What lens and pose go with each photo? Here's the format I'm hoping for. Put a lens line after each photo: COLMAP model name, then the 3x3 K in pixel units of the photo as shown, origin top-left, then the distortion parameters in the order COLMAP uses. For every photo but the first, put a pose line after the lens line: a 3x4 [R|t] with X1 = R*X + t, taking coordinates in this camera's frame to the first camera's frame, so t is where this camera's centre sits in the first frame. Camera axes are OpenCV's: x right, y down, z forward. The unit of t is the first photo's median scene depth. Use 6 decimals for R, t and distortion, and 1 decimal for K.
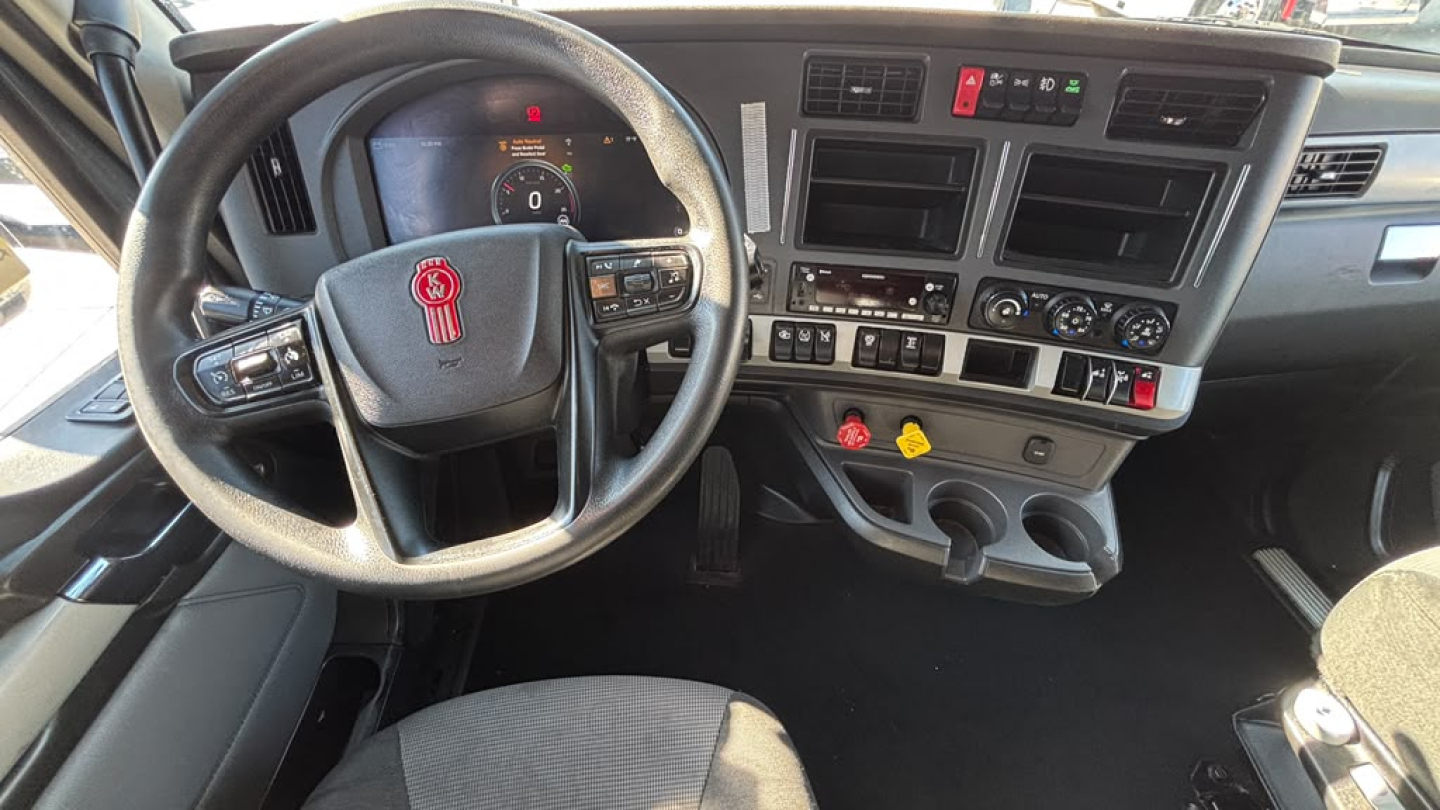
lens RADIAL K [[583.7, 0, 726.0], [0, 583.7, 387.1], [0, 0, 1]] dist [-0.002063, -0.000111]
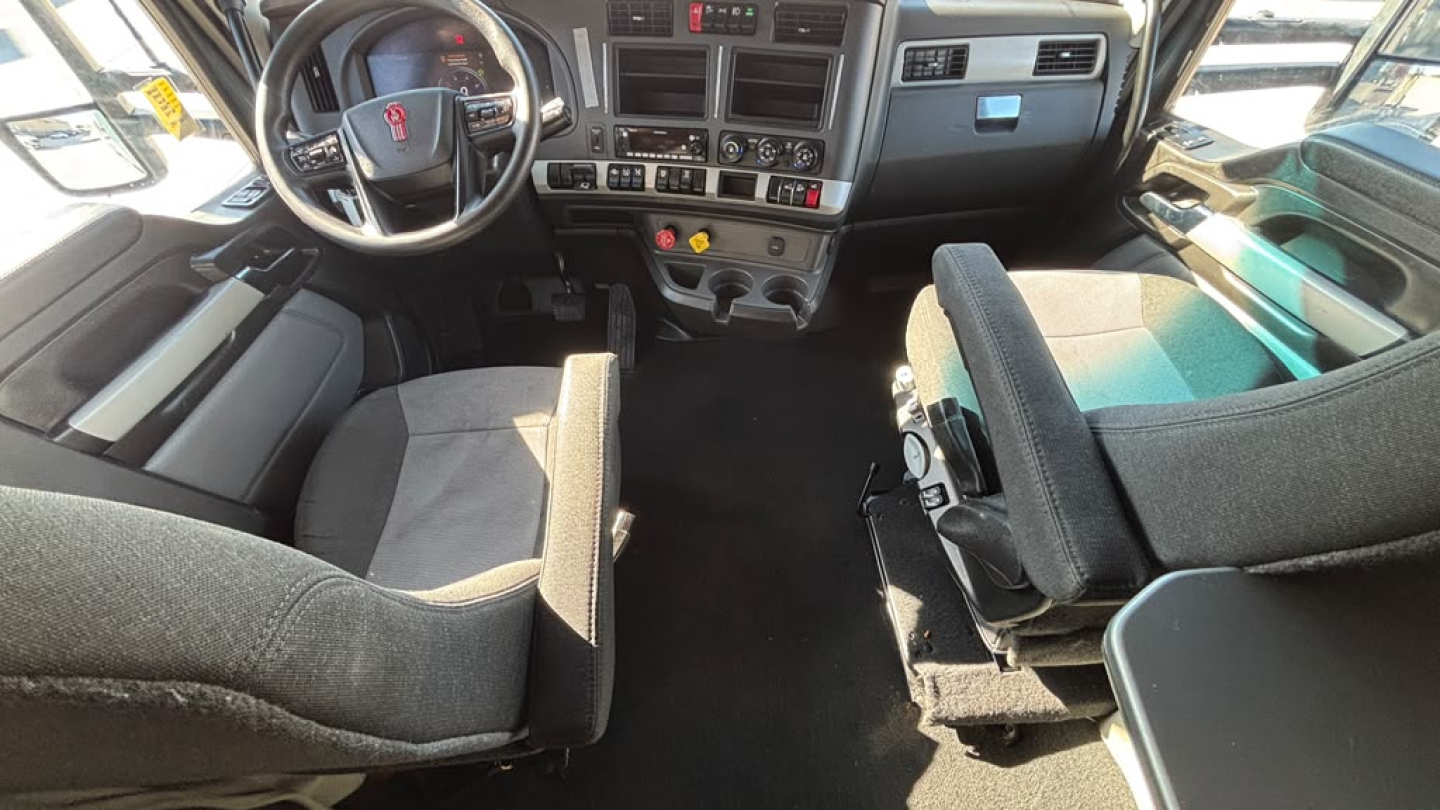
lens RADIAL K [[583.7, 0, 726.0], [0, 583.7, 387.1], [0, 0, 1]] dist [-0.002063, -0.000111]
pose [[0.999292, -0.006160, -0.037118, 0.536083], [0.008969, 0.997068, 0.075998, 0.450331], [0.036541, -0.076277, 0.996417, -0.794682]]
